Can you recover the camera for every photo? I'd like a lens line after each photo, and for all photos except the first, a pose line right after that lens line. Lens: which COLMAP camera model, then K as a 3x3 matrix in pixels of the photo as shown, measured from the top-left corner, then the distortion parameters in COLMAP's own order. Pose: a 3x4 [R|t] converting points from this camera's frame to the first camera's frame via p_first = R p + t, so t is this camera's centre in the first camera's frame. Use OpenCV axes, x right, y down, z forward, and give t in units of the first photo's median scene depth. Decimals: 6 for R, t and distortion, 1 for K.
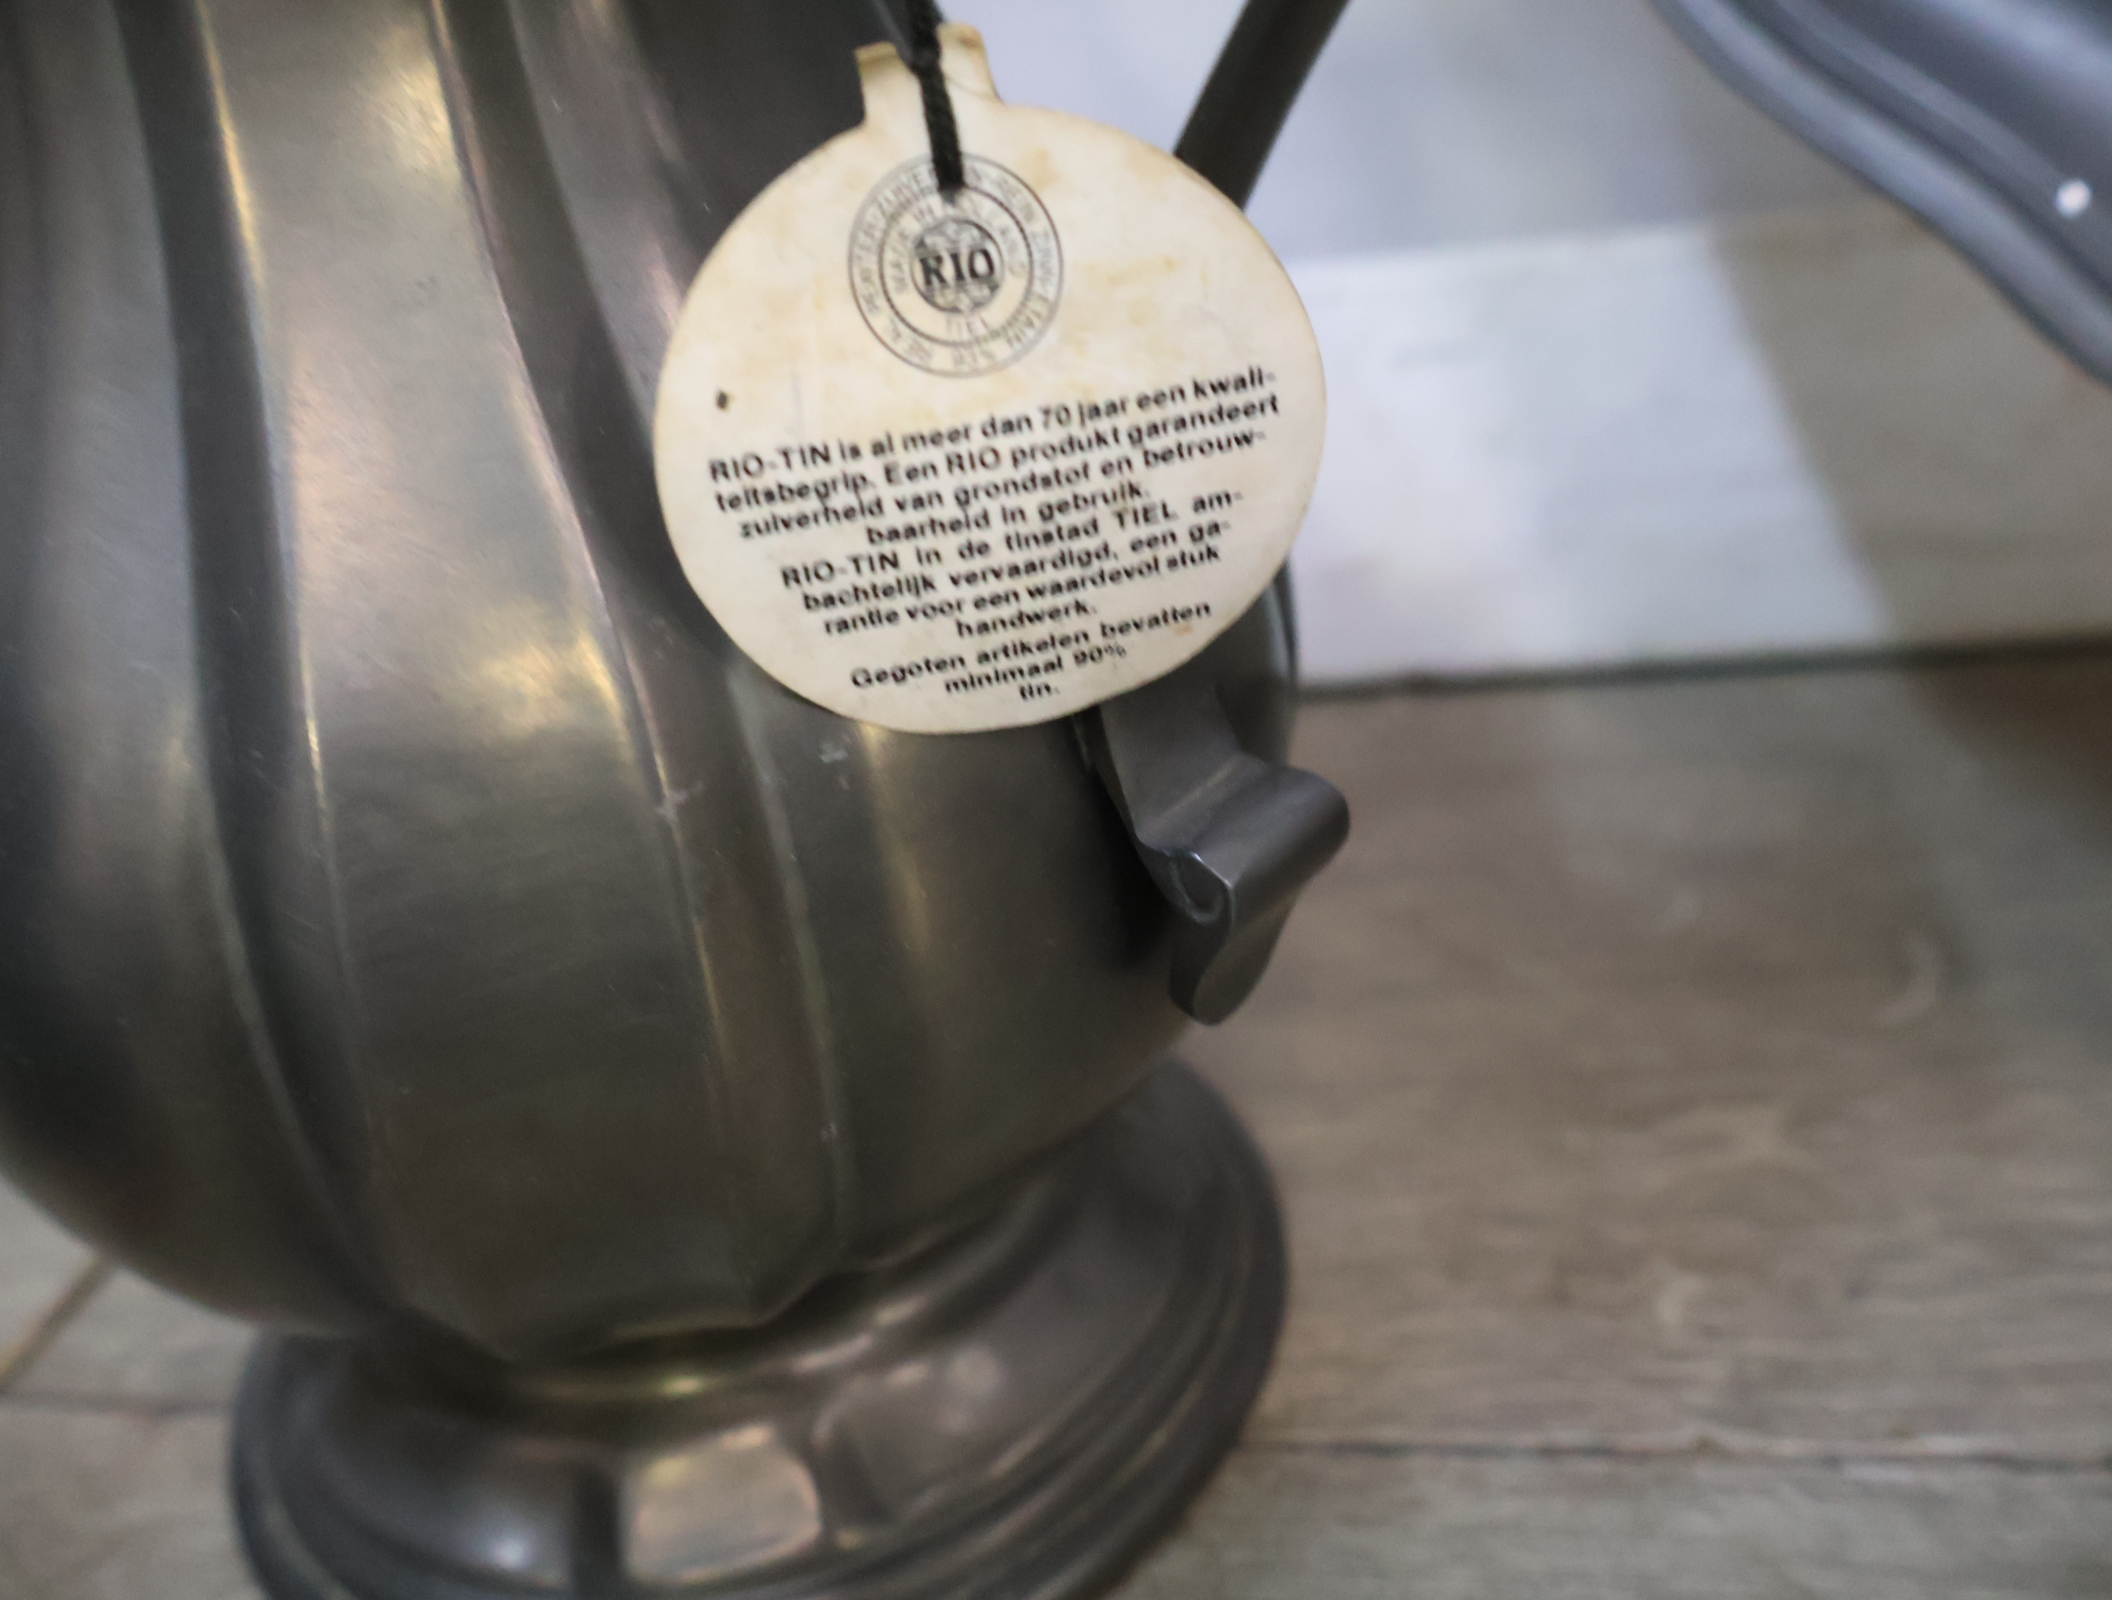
lens RADIAL K [[2042.0, 0, 1077.9], [0, 2042.0, 810.0], [0, 0, 1]] dist [0.007872, 0.000000]
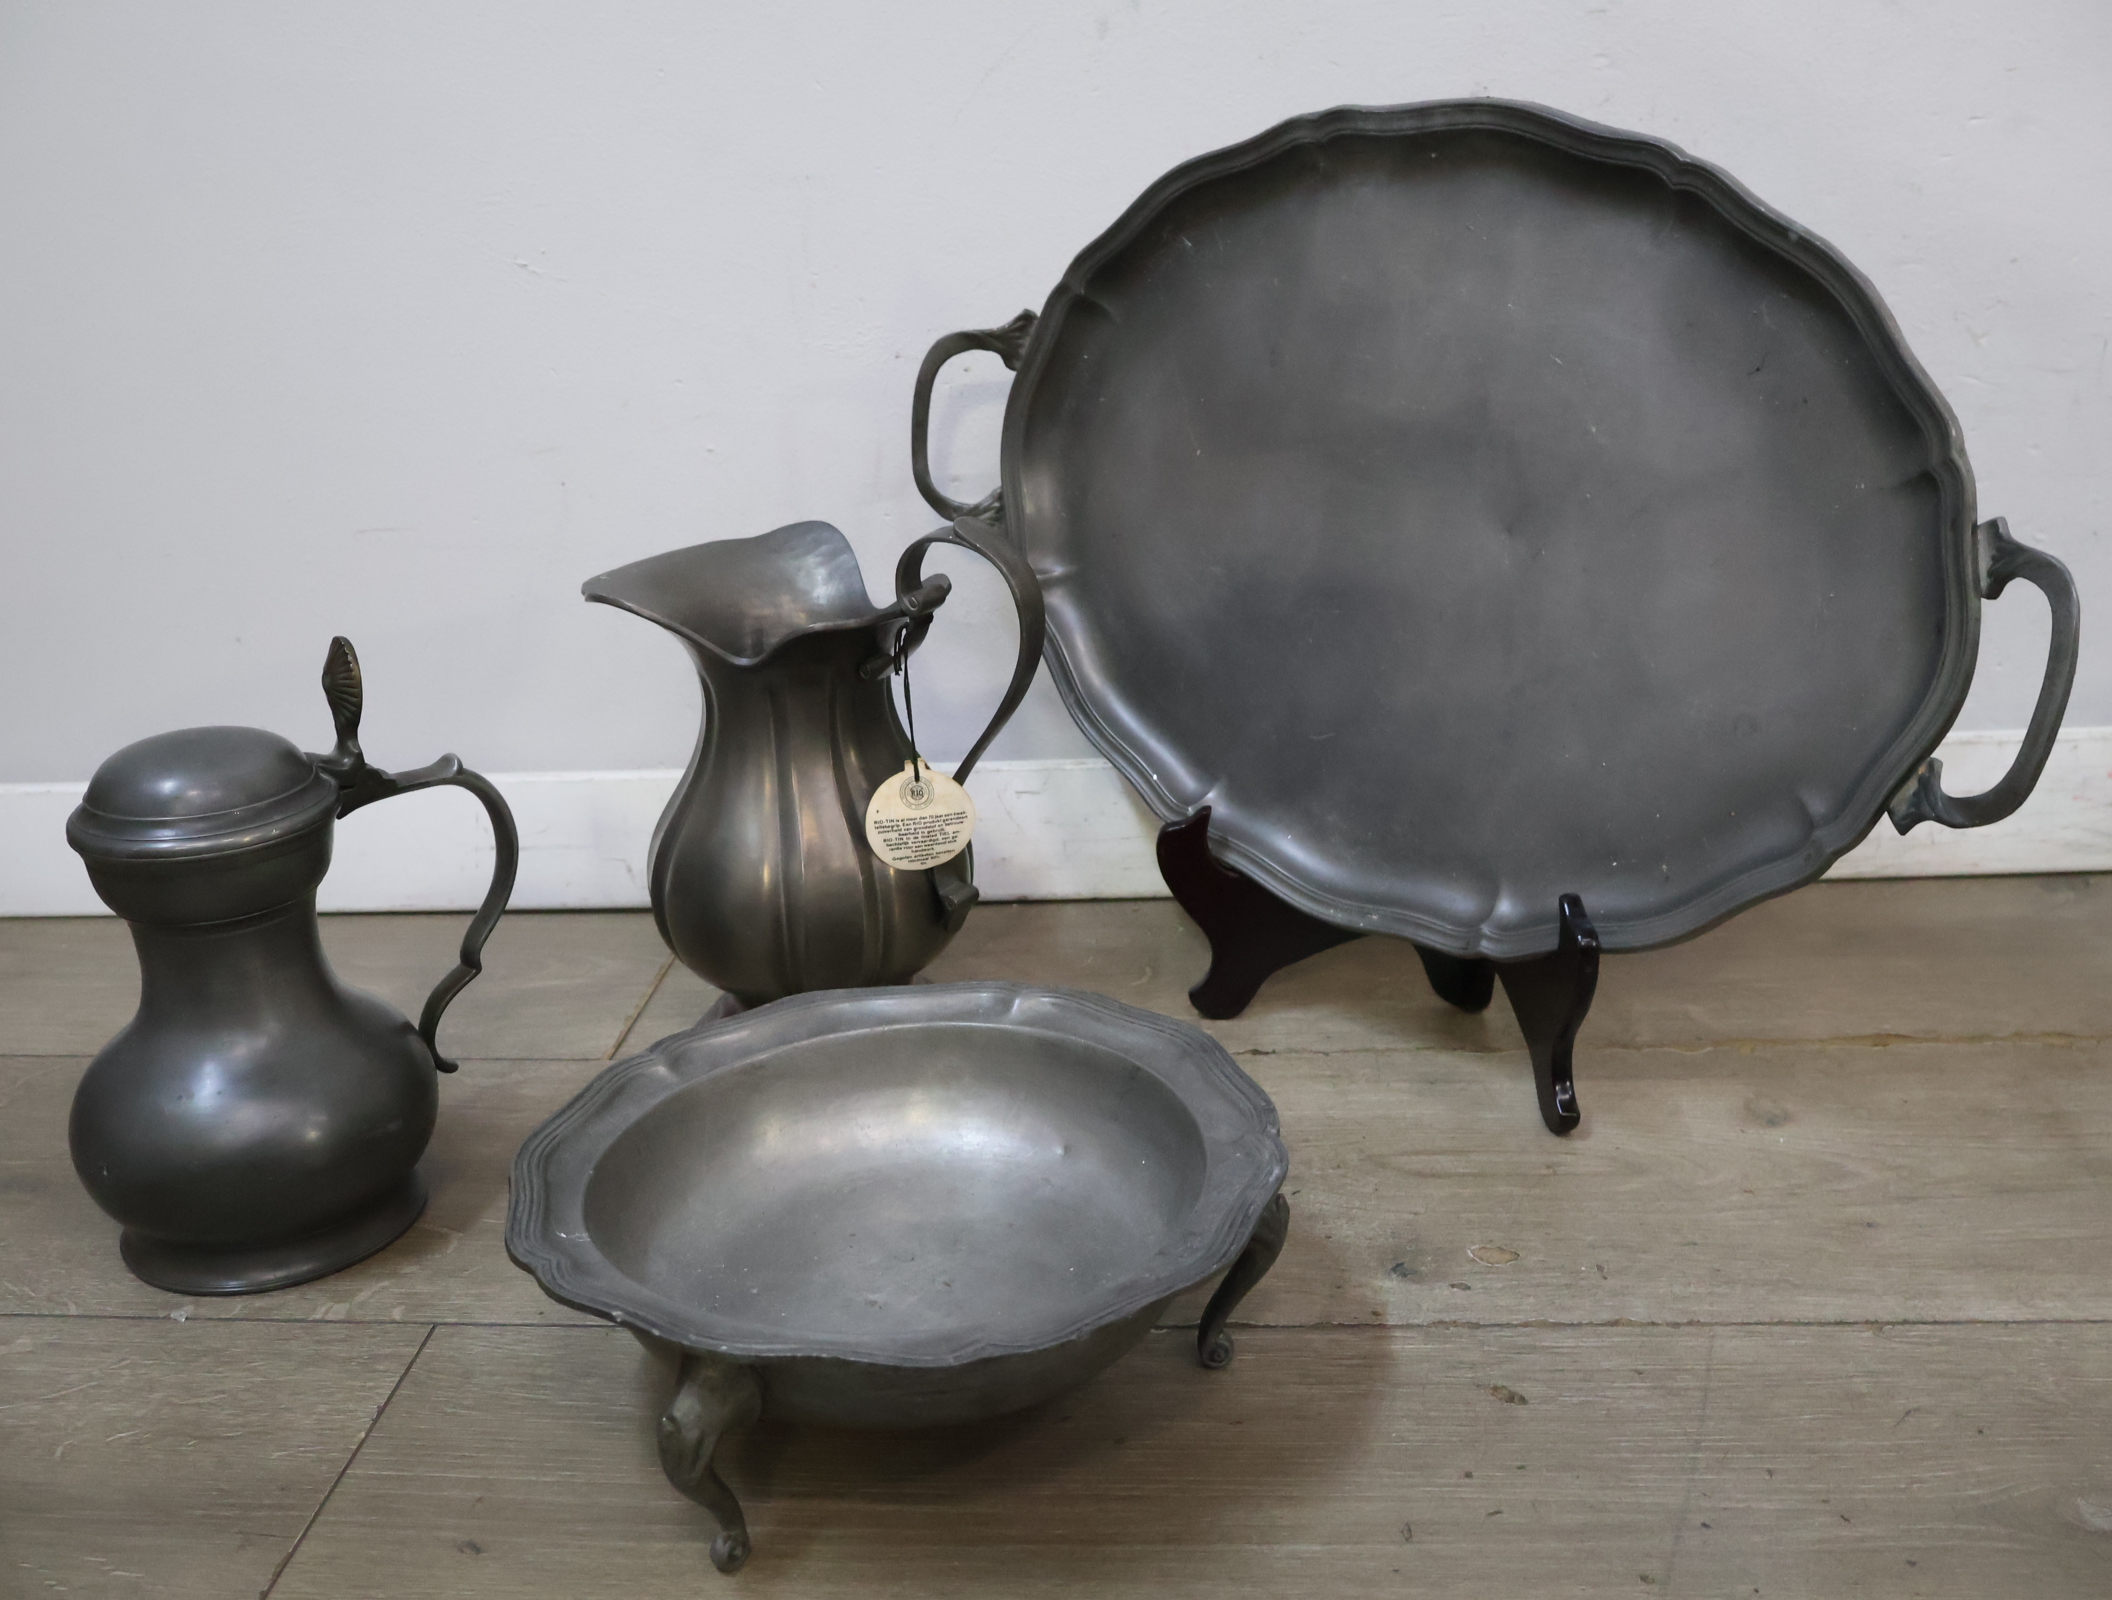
lens RADIAL K [[2042.0, 0, 1058.4], [0, 2042.0, 795.7], [0, 0, 1]] dist [0.007872, 0.000000]
pose [[0.991780, 0.055207, 0.115430, -0.312811], [-0.033944, 0.983326, -0.178653, 0.754760], [-0.123368, 0.173267, 0.977118, -4.607091]]
